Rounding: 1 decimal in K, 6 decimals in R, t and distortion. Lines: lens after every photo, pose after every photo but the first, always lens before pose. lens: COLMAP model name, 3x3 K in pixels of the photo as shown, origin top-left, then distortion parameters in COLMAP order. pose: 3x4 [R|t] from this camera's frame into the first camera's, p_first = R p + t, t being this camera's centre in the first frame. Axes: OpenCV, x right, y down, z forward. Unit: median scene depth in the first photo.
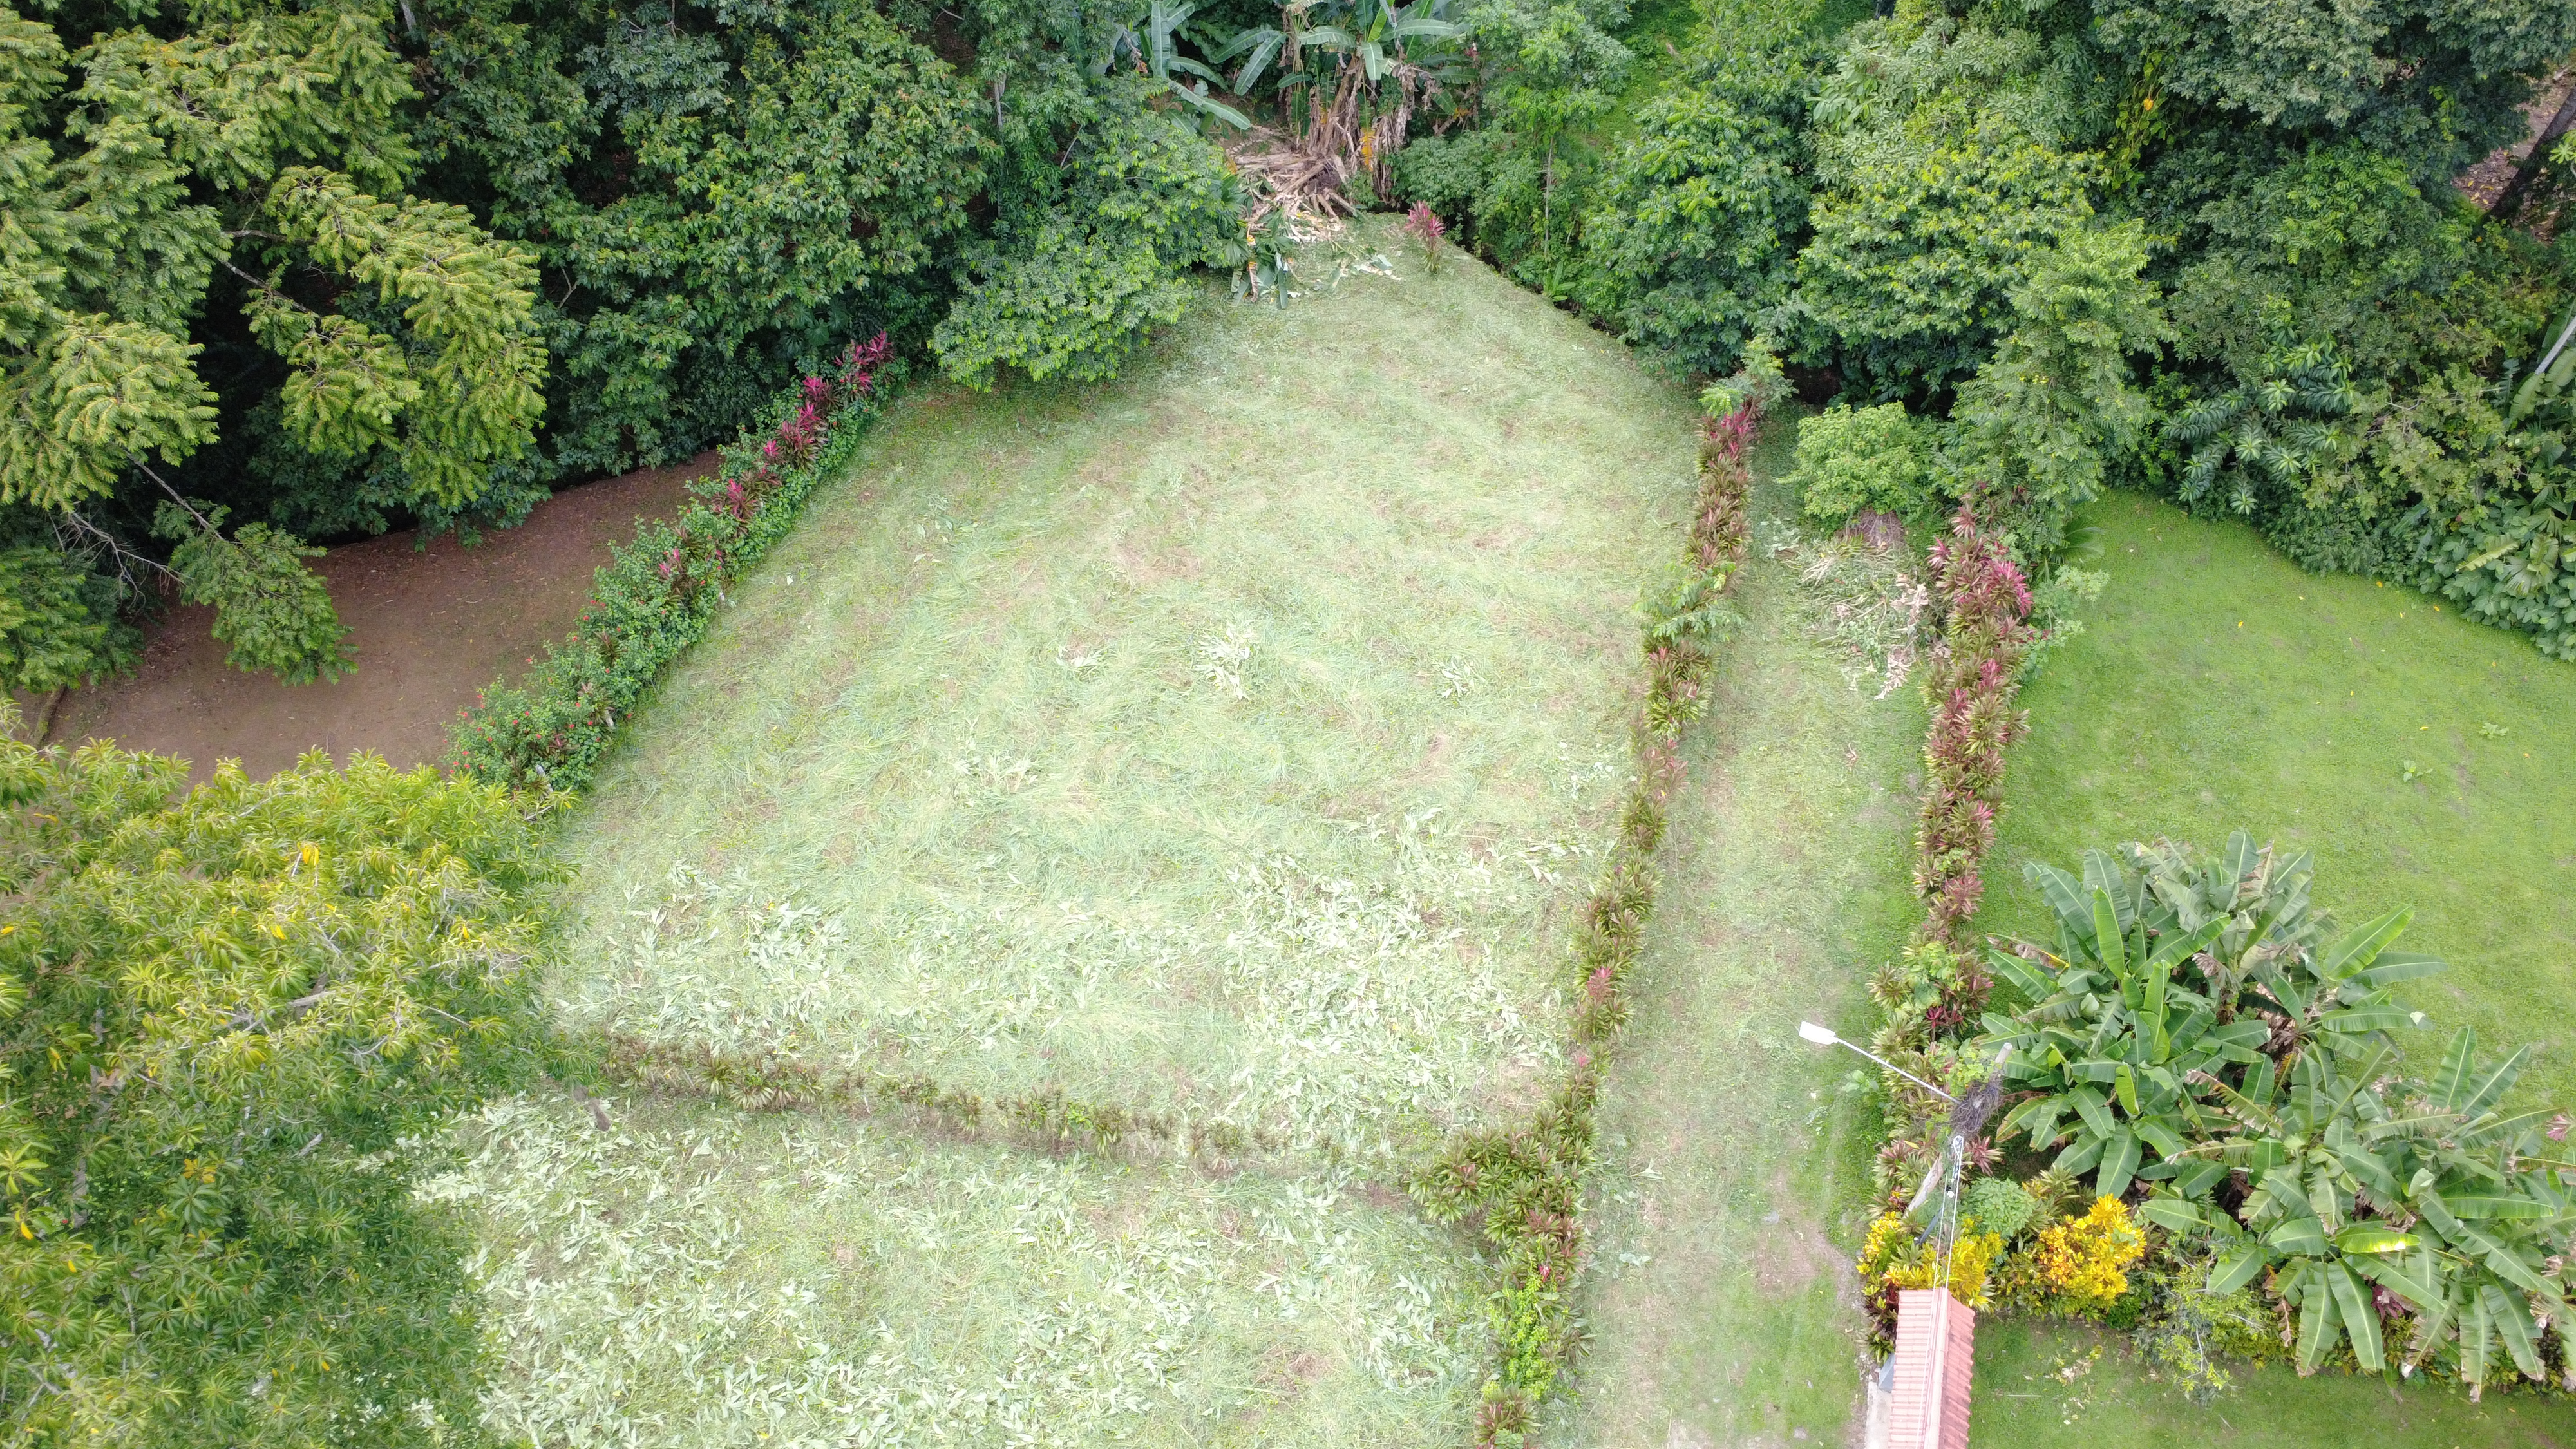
lens RADIAL K [[1872.7, 0, 1284.2], [0, 1872.7, 720.7], [0, 0, 1]] dist [-0.004309, 0.011641]
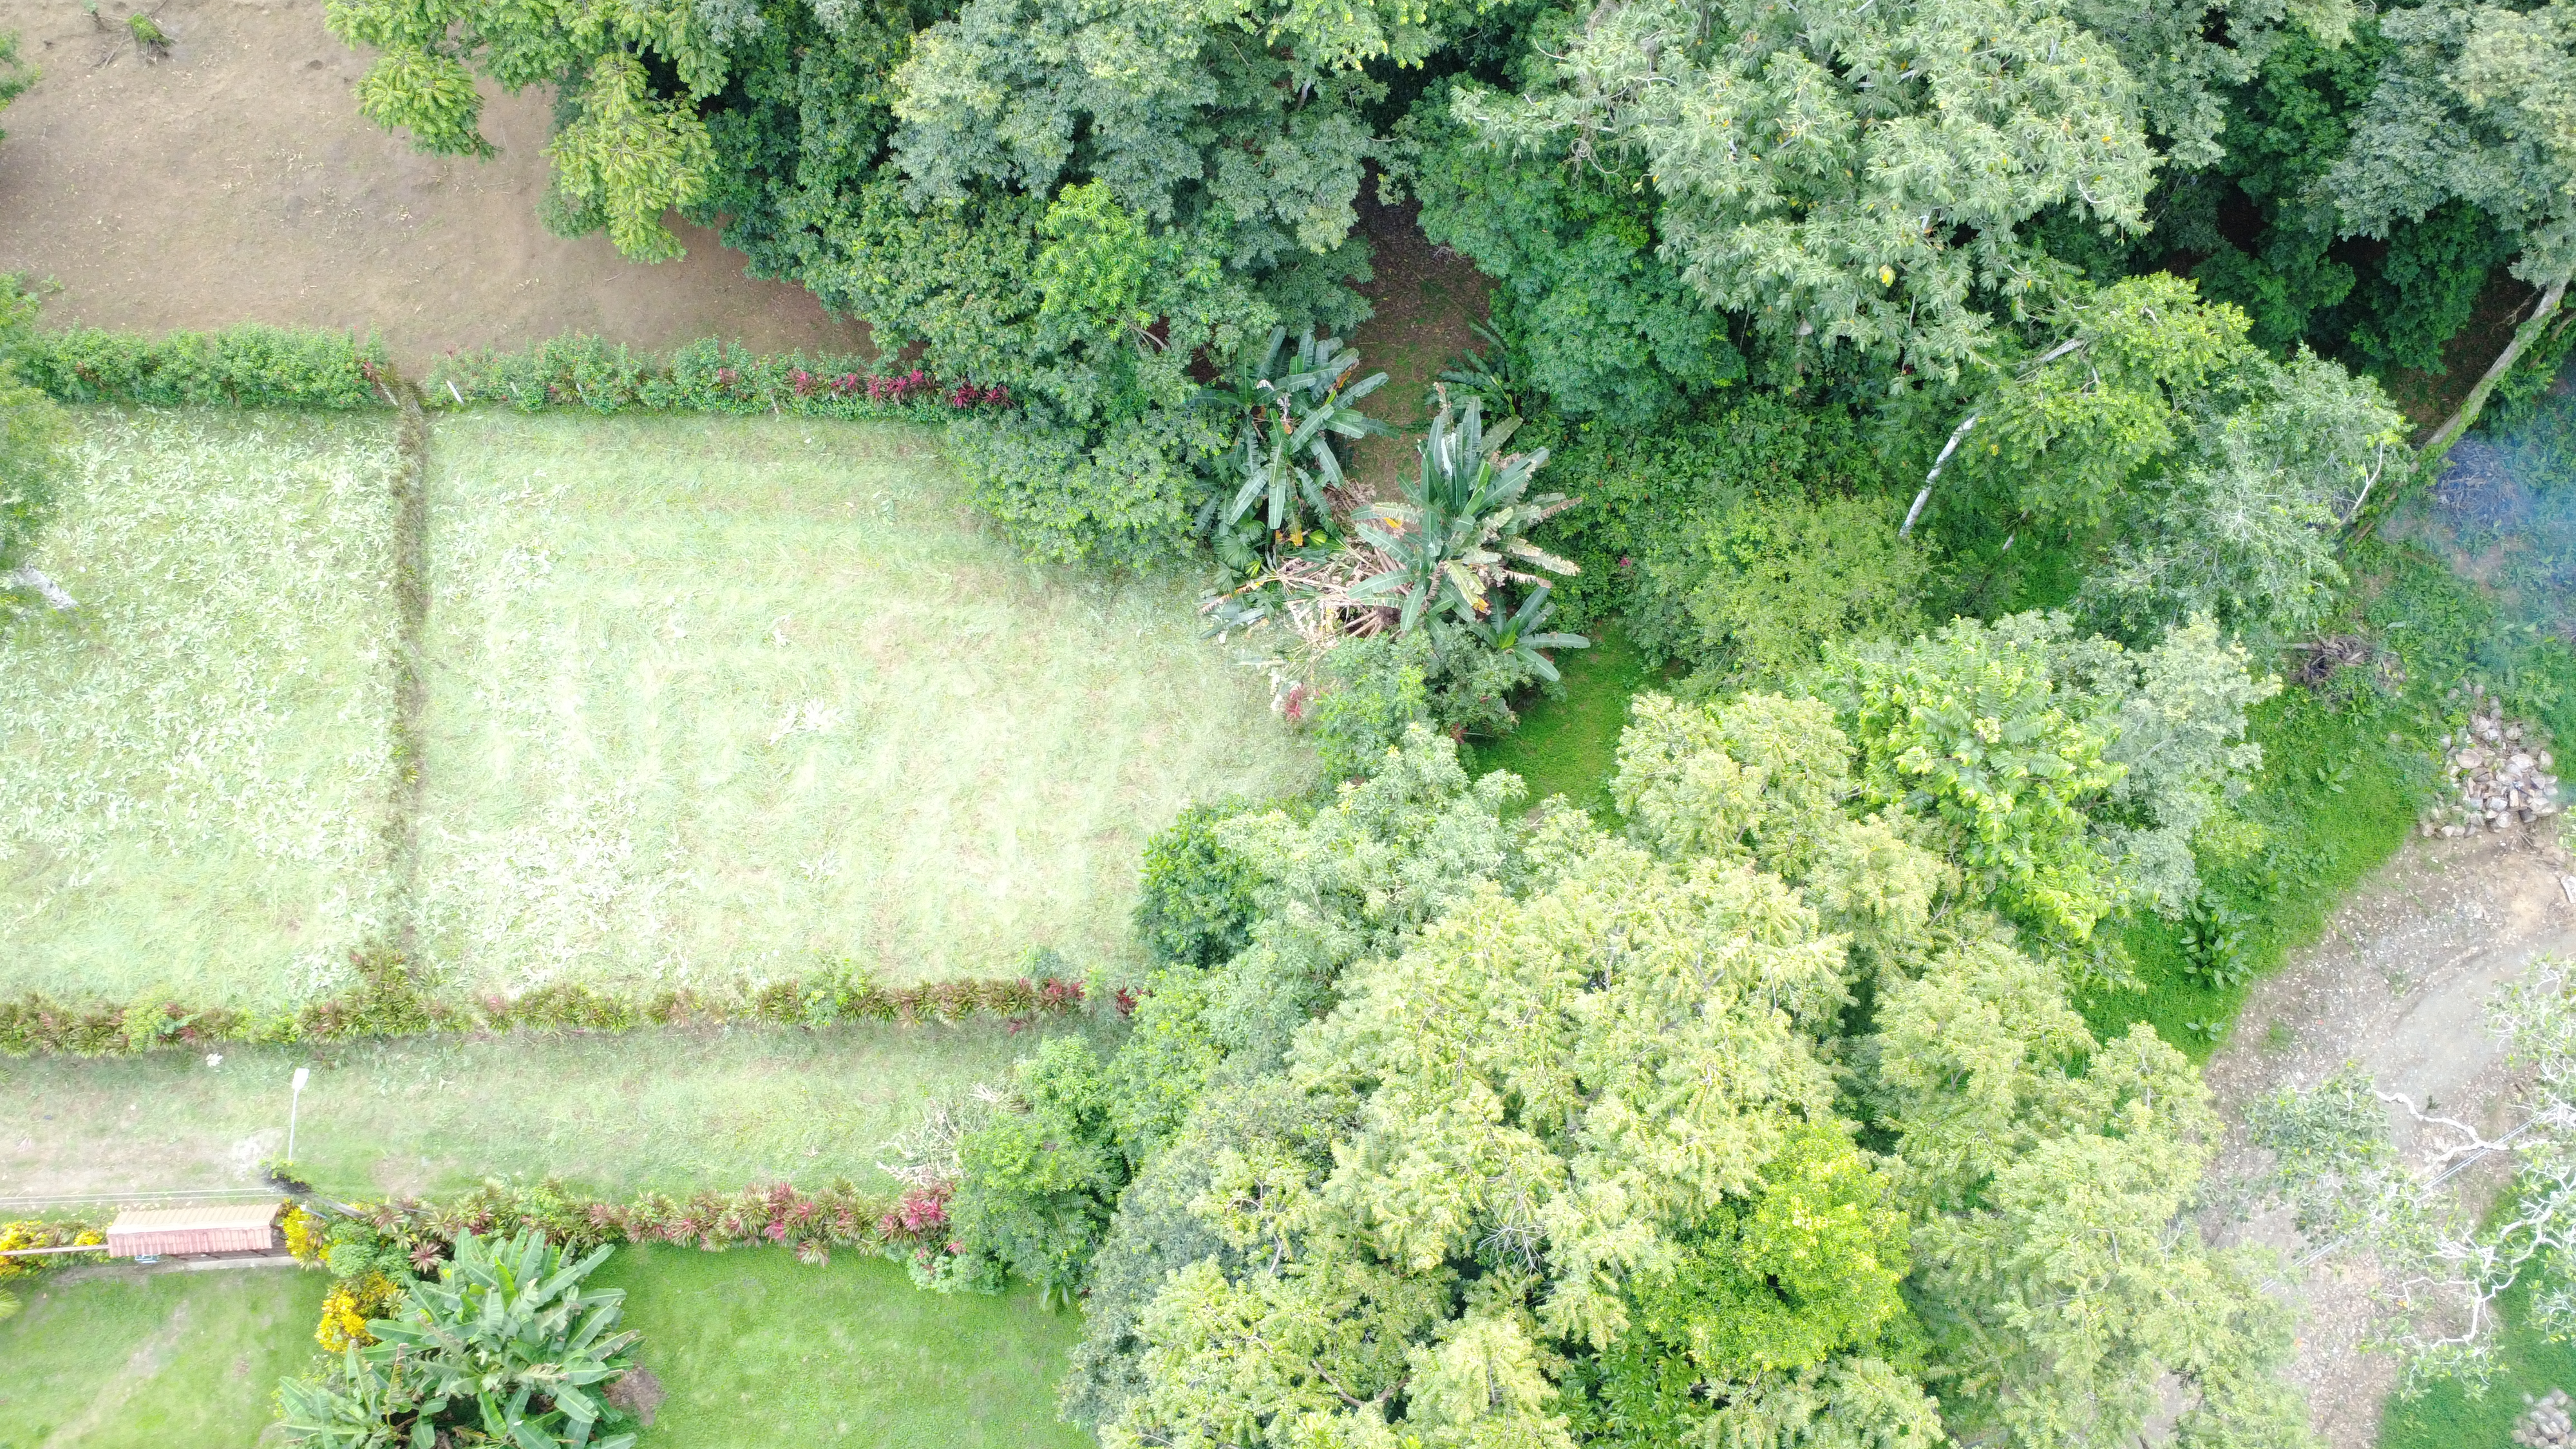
lens RADIAL K [[1872.7, 0, 1290.8], [0, 1872.7, 725.9], [0, 0, 1]] dist [-0.004309, 0.011641]
pose [[0.327806, 0.852811, -0.406518, 0.691753], [-0.721643, 0.503737, 0.474847, -1.000599], [0.609733, 0.137704, 0.780553, 0.133690]]
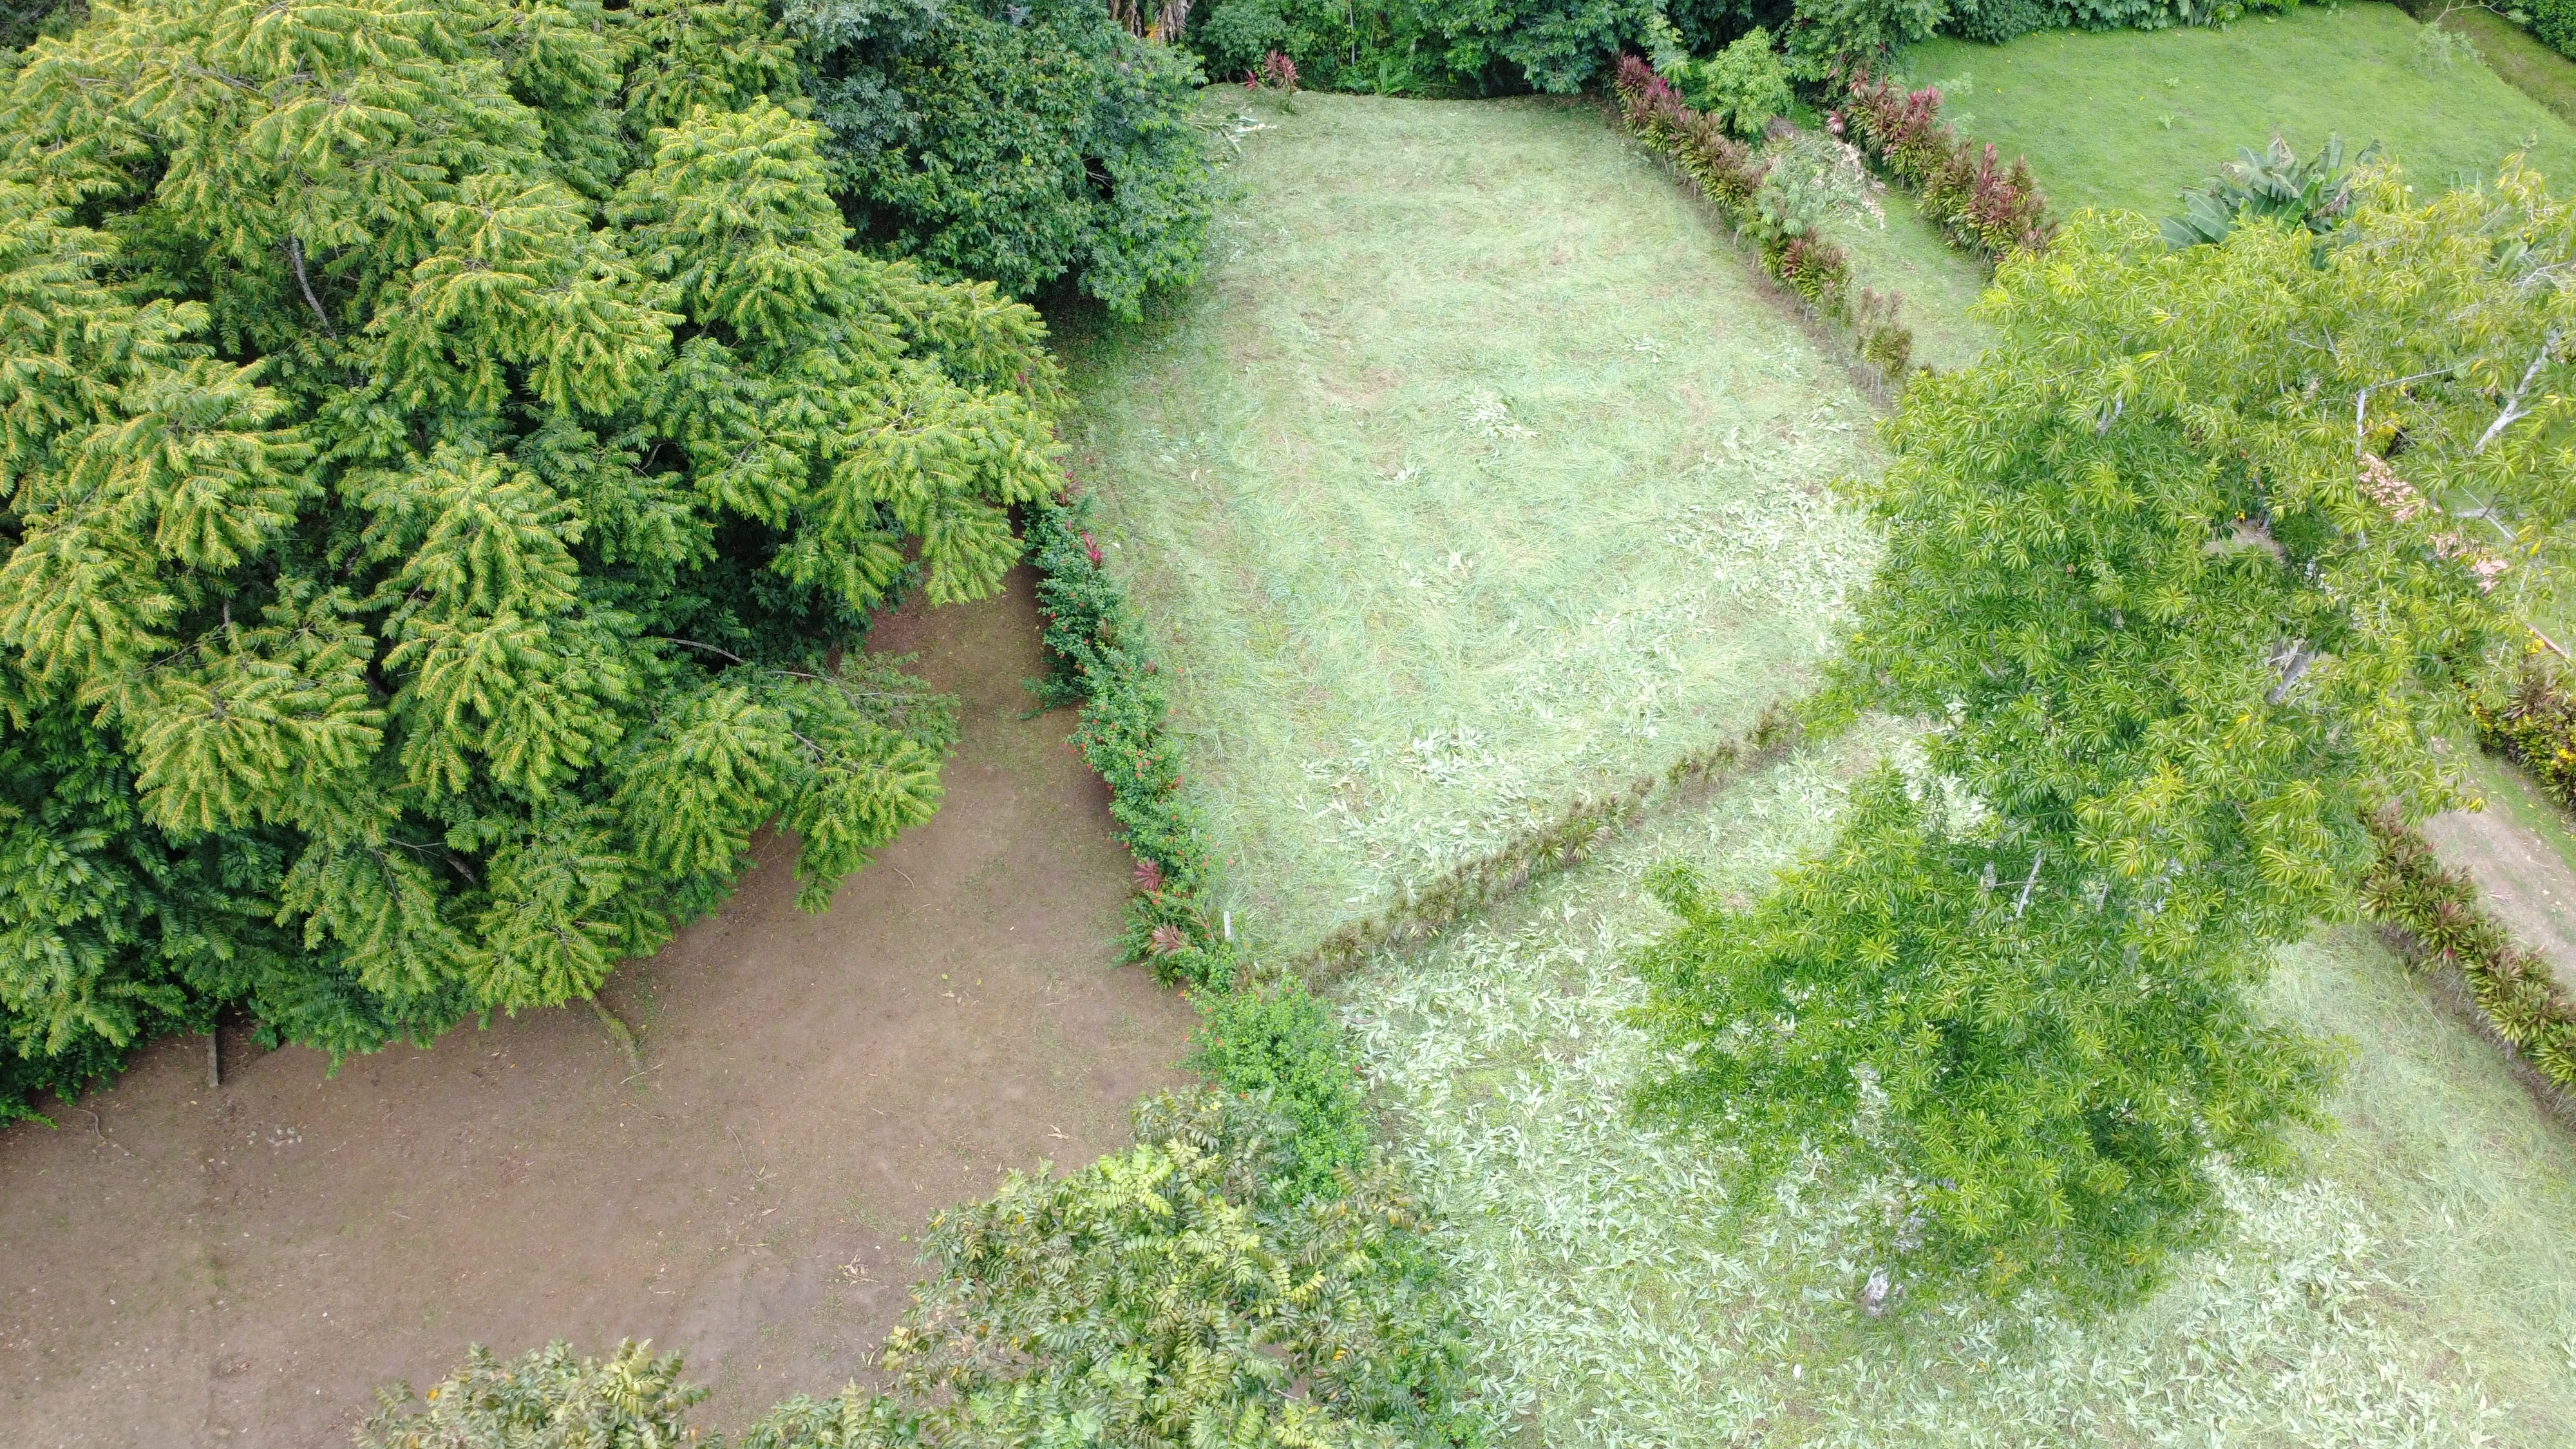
lens RADIAL K [[1872.7, 0, 1286.6], [0, 1872.7, 722.3], [0, 0, 1]] dist [-0.004309, 0.011641]
pose [[0.765796, -0.488302, 0.418472, -0.727587], [0.488775, 0.864837, 0.114701, -0.068191], [-0.417918, 0.116701, 0.900958, 0.044096]]
